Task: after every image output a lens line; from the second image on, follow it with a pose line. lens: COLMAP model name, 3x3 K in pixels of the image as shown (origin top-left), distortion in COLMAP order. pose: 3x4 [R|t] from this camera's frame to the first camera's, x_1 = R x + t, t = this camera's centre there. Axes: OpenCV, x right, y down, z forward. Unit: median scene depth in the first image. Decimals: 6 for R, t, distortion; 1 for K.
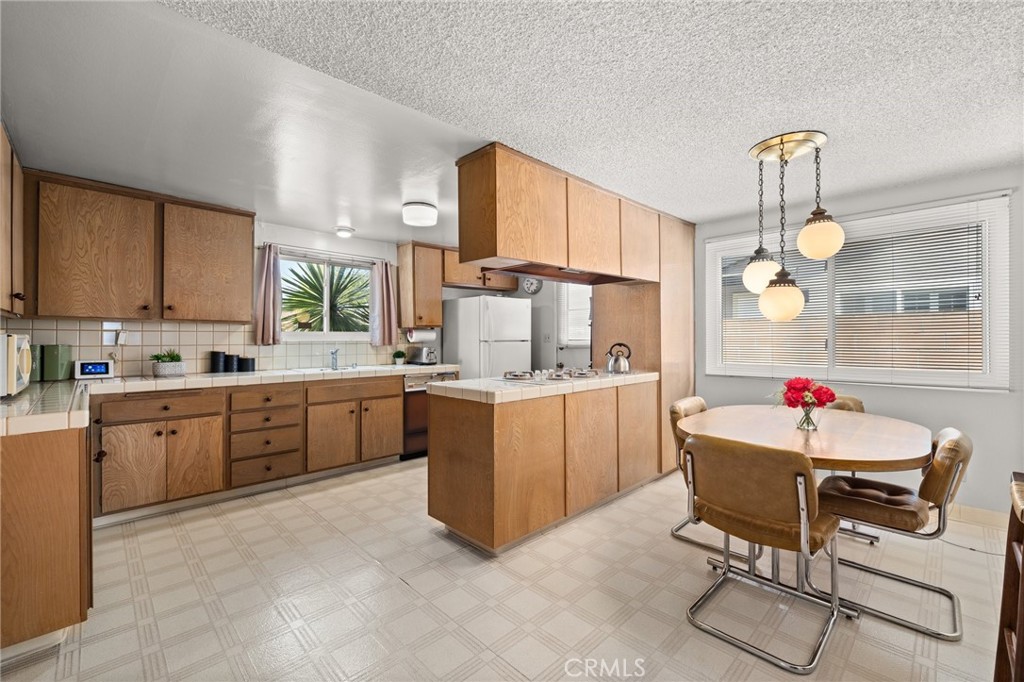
lens RADIAL K [[426.9, 0, 511.3], [0, 426.9, 359.7], [0, 0, 1]] dist [-0.003958, -0.000218]
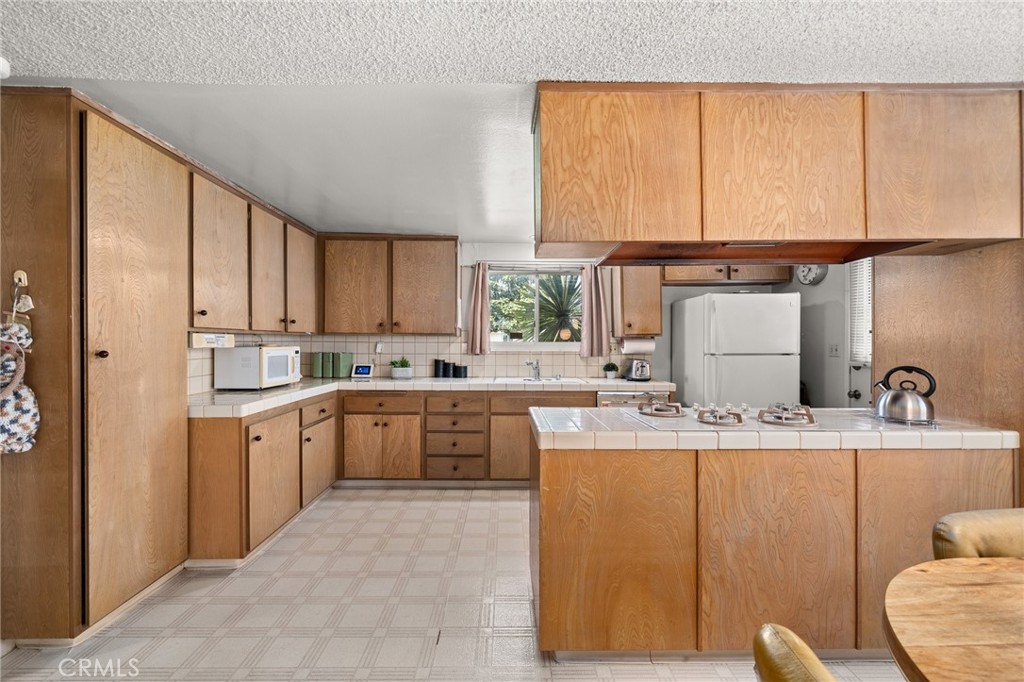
lens RADIAL K [[426.9, 0, 511.3], [0, 426.9, 359.7], [0, 0, 1]] dist [-0.003958, -0.000218]
pose [[0.724482, 0.030031, -0.688639, 0.281323], [-0.038793, 0.999243, 0.002765, -0.031559], [0.688201, 0.024712, 0.725099, 0.302948]]
